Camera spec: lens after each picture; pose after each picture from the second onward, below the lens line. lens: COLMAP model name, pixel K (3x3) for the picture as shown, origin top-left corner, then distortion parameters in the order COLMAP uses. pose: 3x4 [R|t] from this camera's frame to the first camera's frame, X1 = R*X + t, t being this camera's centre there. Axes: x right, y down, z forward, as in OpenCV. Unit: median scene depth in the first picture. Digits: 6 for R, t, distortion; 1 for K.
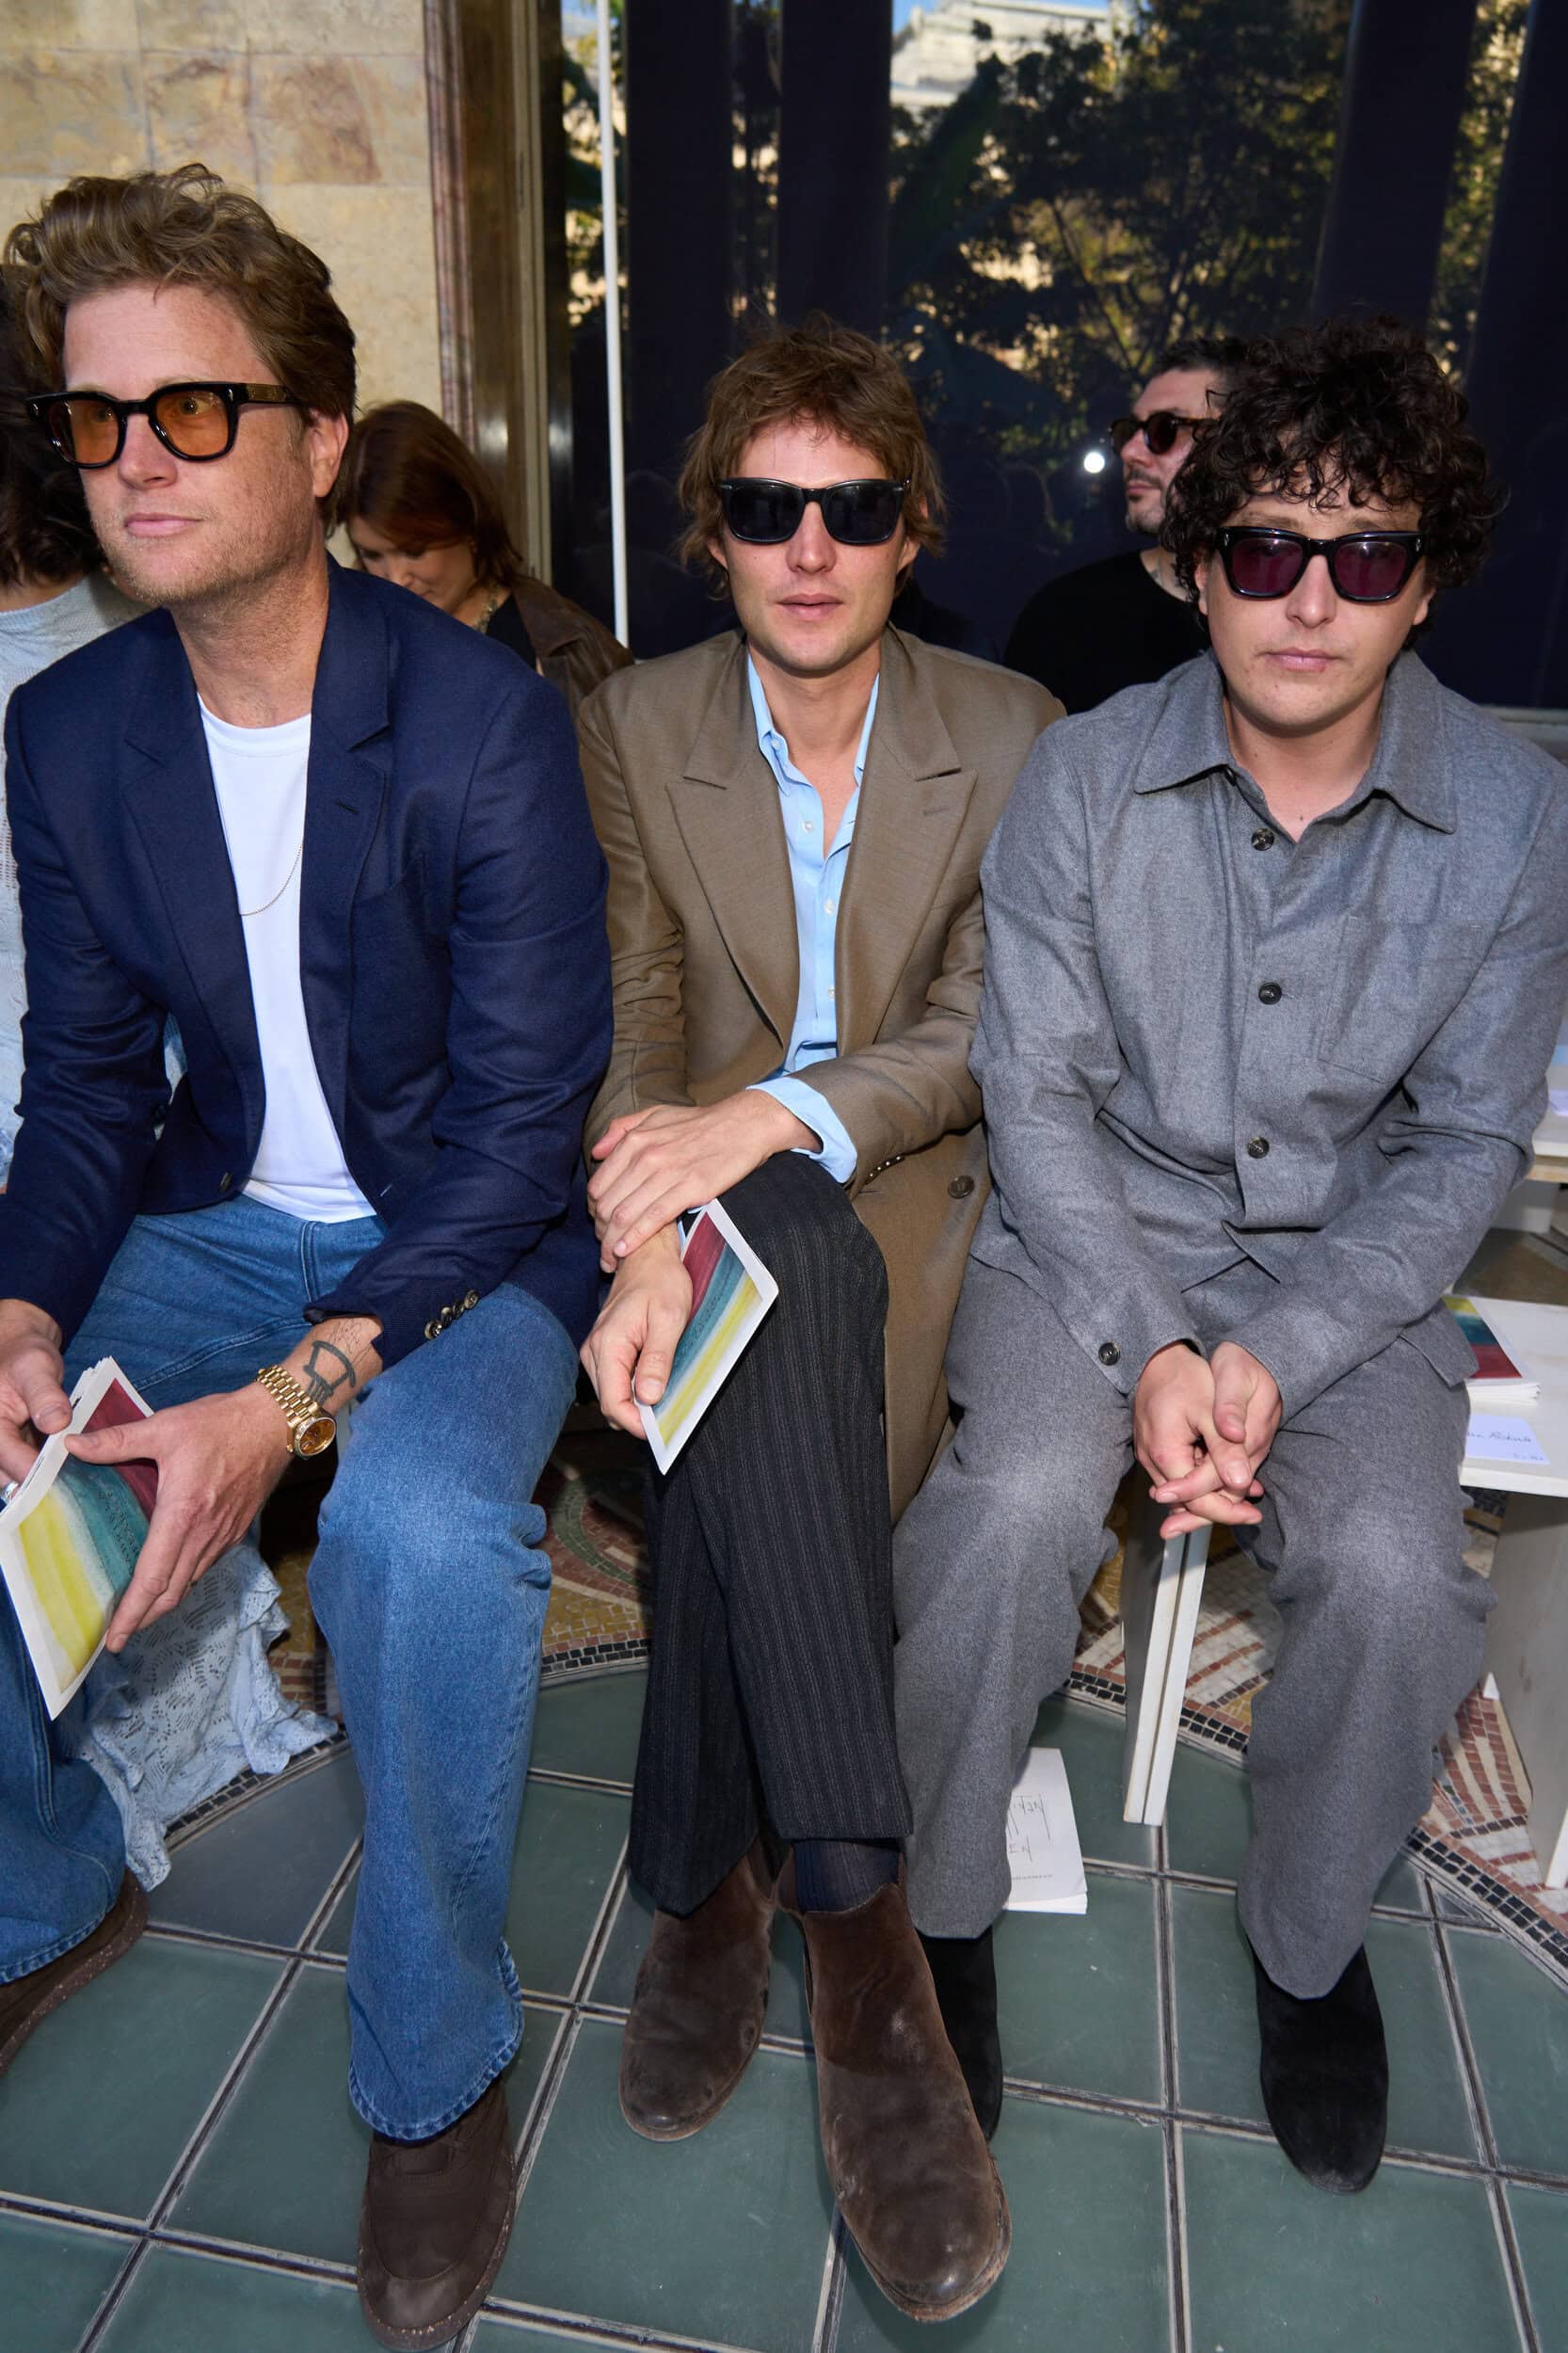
lens RADIAL K [[1651.3, 0, 786.2], [0, 1651.3, 1243.5], [0, 0, 1]] dist [-0.030342, 0.041373]
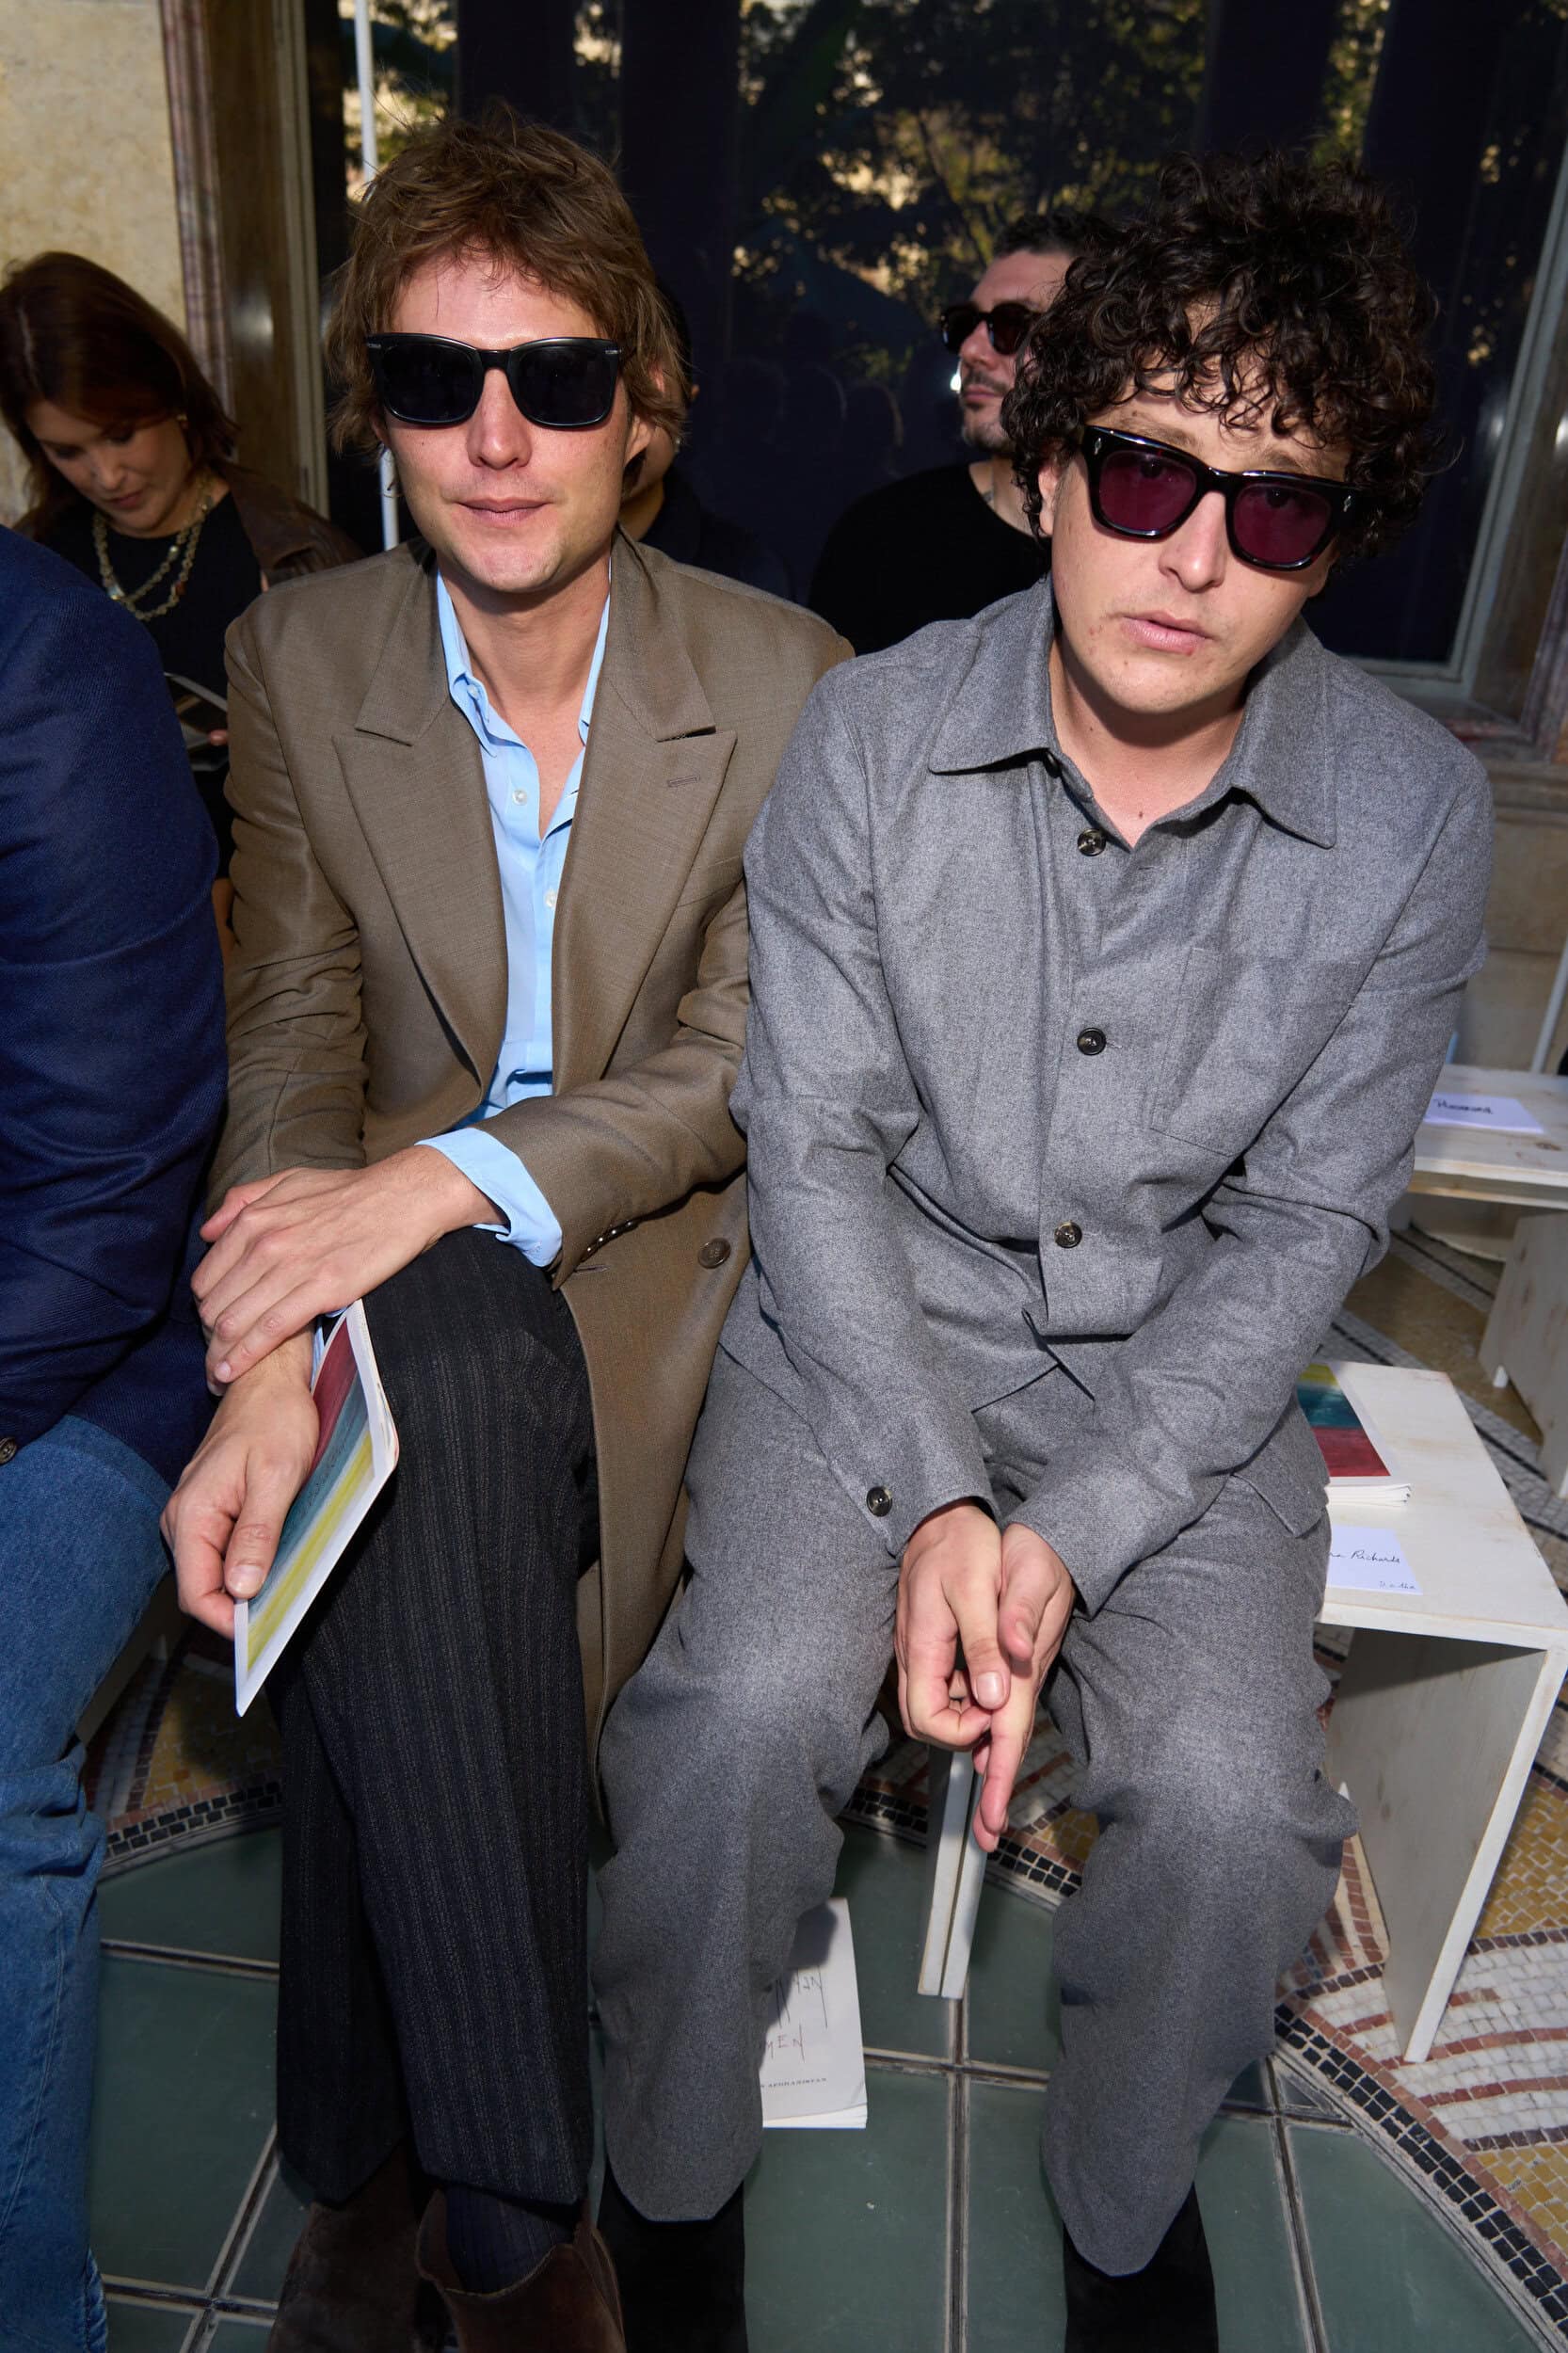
lens RADIAL K [[1604.5, 0, 792.3], [0, 1604.5, 1225.8], [0, 0, 1]] dist [0.001411, -0.006277]
pose [[0.997034, 0.003553, 0.076876, 0.083499], [-0.006235, 0.999379, 0.034679, -0.074941], [-0.076705, -0.035056, 0.996437, 0.219099]]
